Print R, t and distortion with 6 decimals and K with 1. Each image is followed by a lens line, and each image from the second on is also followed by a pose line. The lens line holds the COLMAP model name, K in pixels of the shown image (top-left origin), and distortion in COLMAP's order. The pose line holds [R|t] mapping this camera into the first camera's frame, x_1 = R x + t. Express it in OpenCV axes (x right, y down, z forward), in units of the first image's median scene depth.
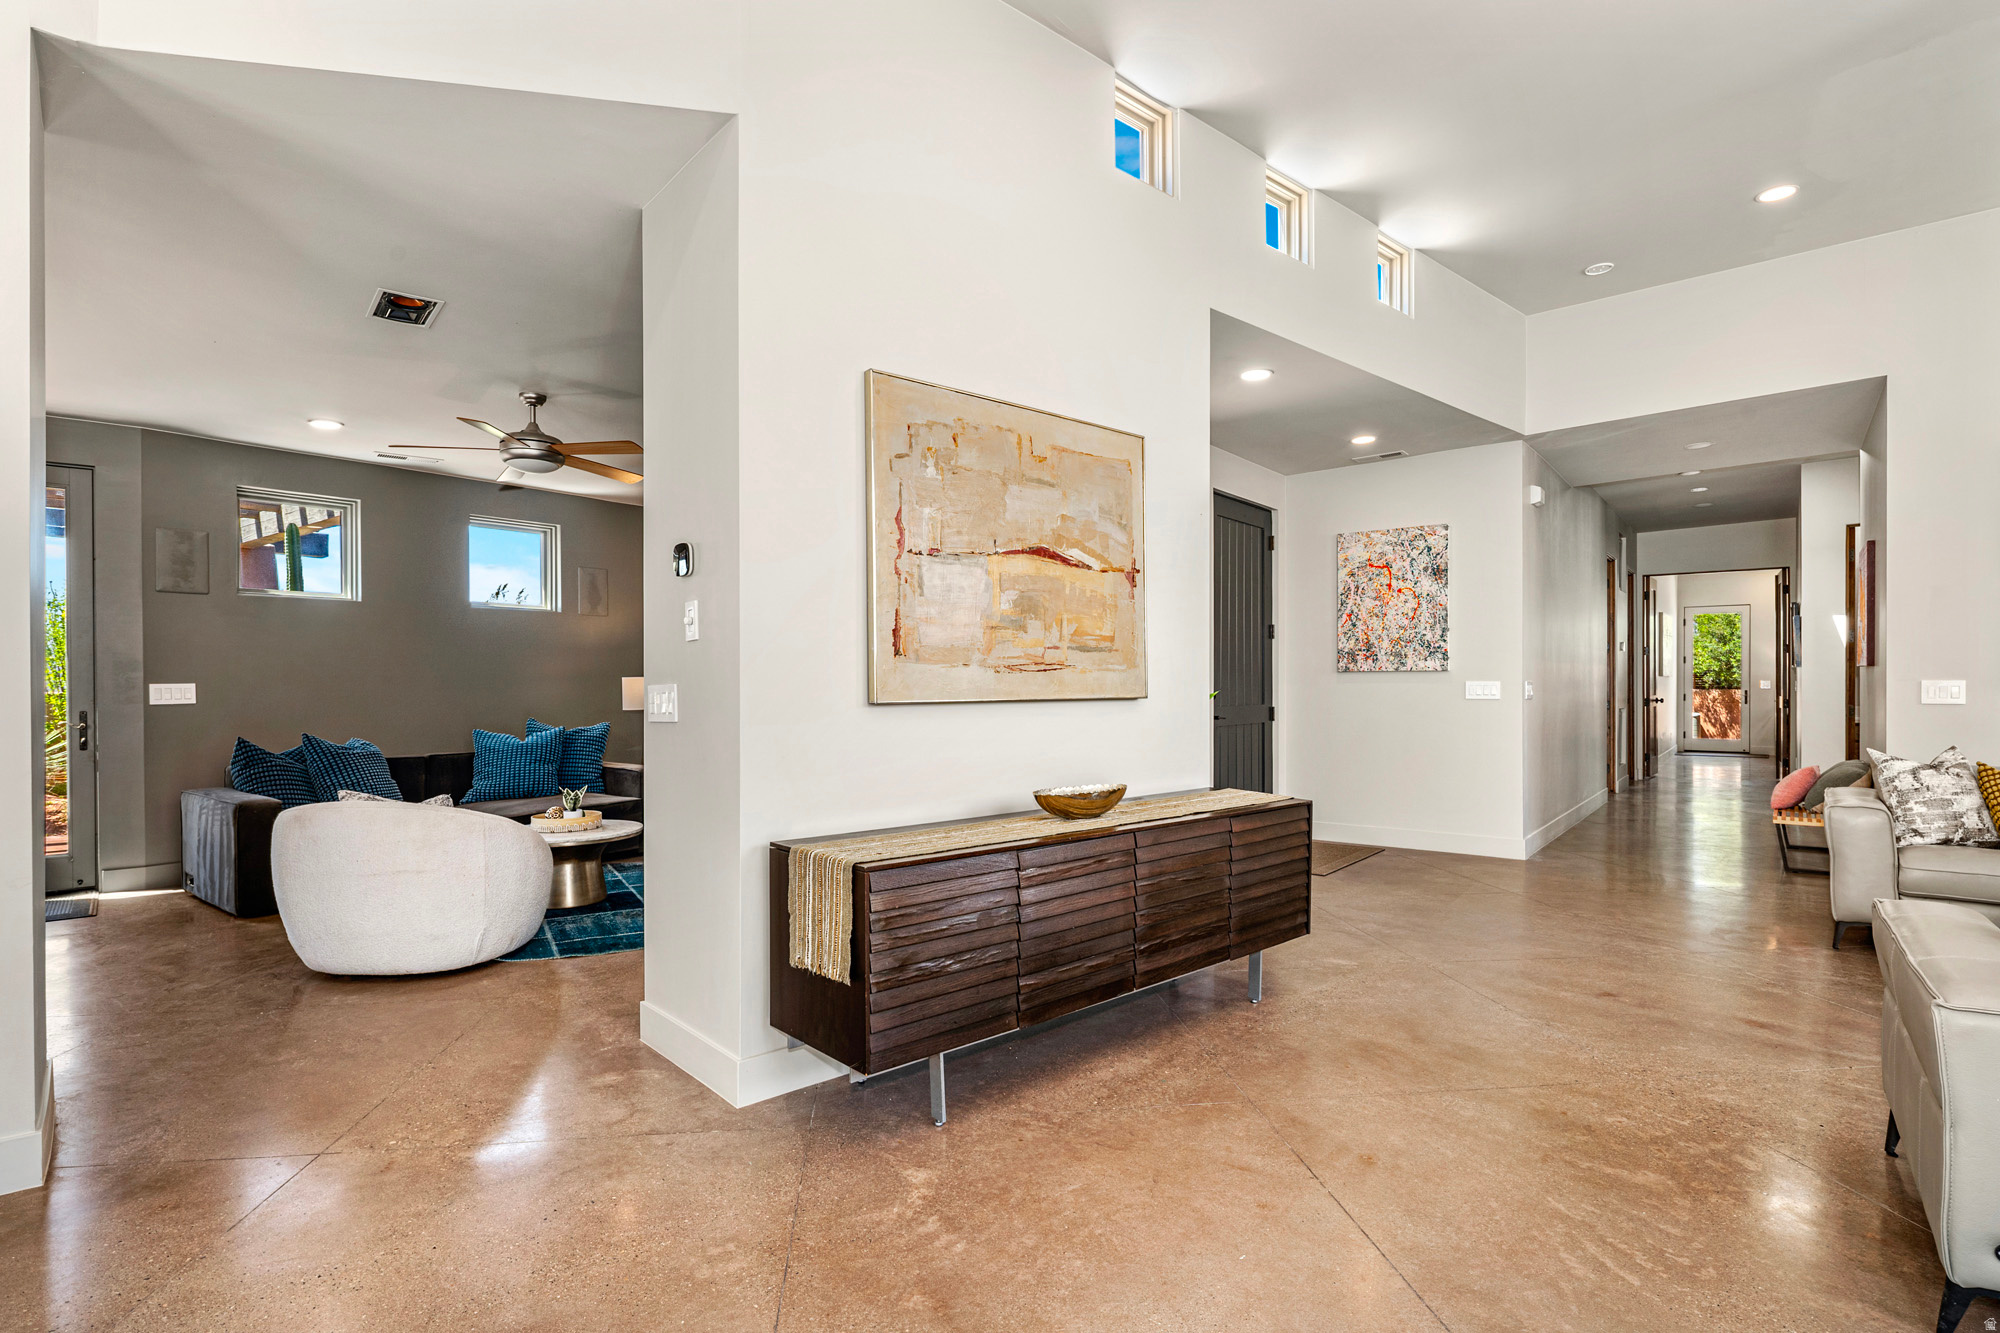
lens RADIAL K [[984.3, 0, 1004.1], [0, 984.3, 689.0], [0, 0, 1]] dist [0.006369, -0.004939]
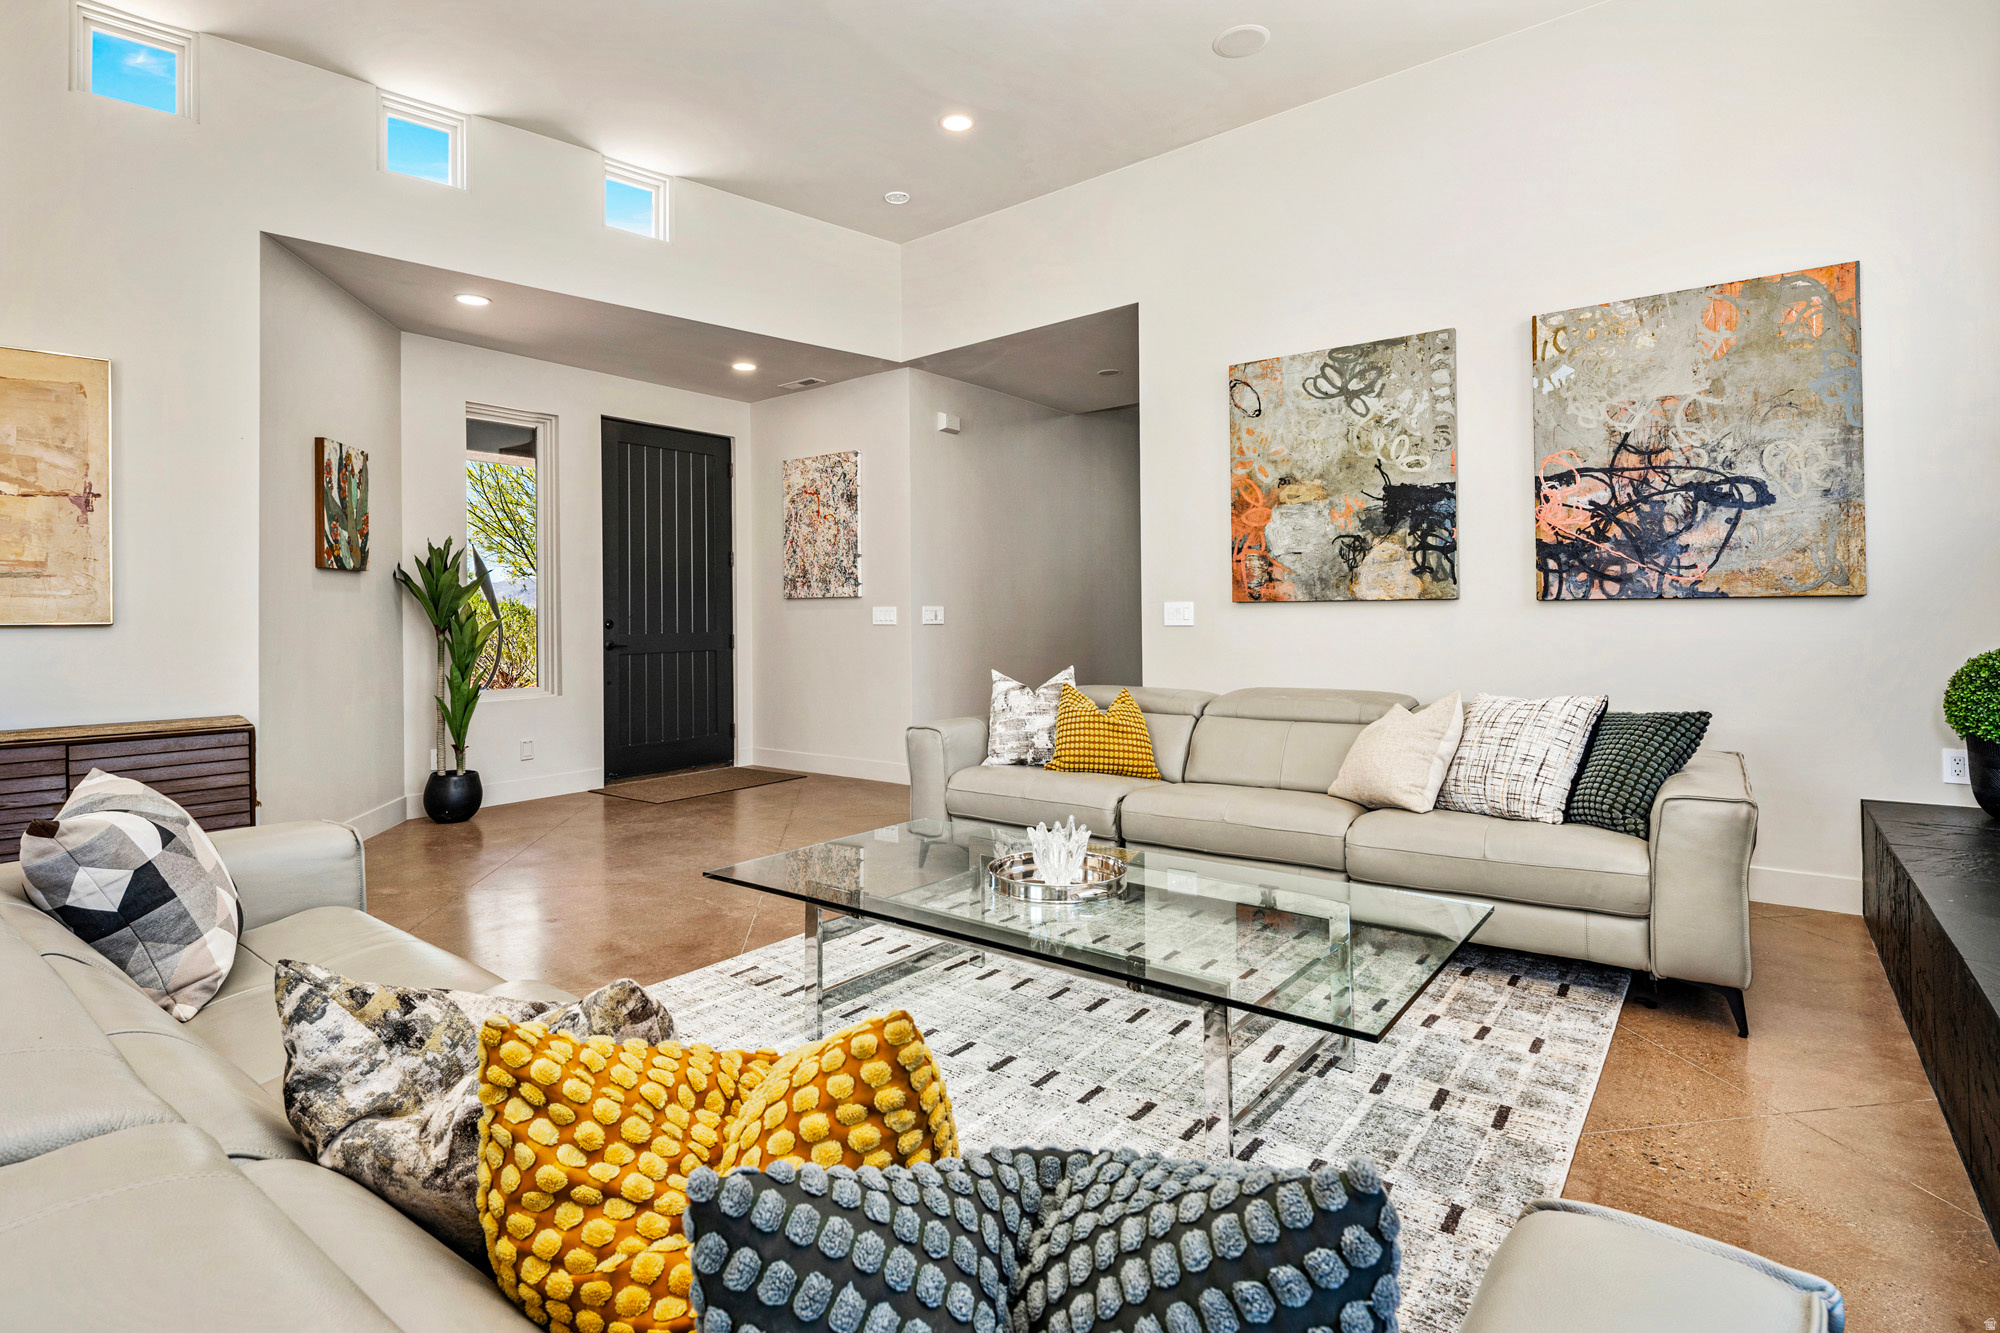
lens RADIAL K [[984.3, 0, 1001.1], [0, 984.3, 597.1], [0, 0, 1]] dist [0.006369, -0.004939]
pose [[0.999792, -0.006150, 0.019420, 0.688616], [0.006611, 0.999696, -0.023748, 0.008024], [-0.019268, 0.023872, 0.999529, -0.004243]]
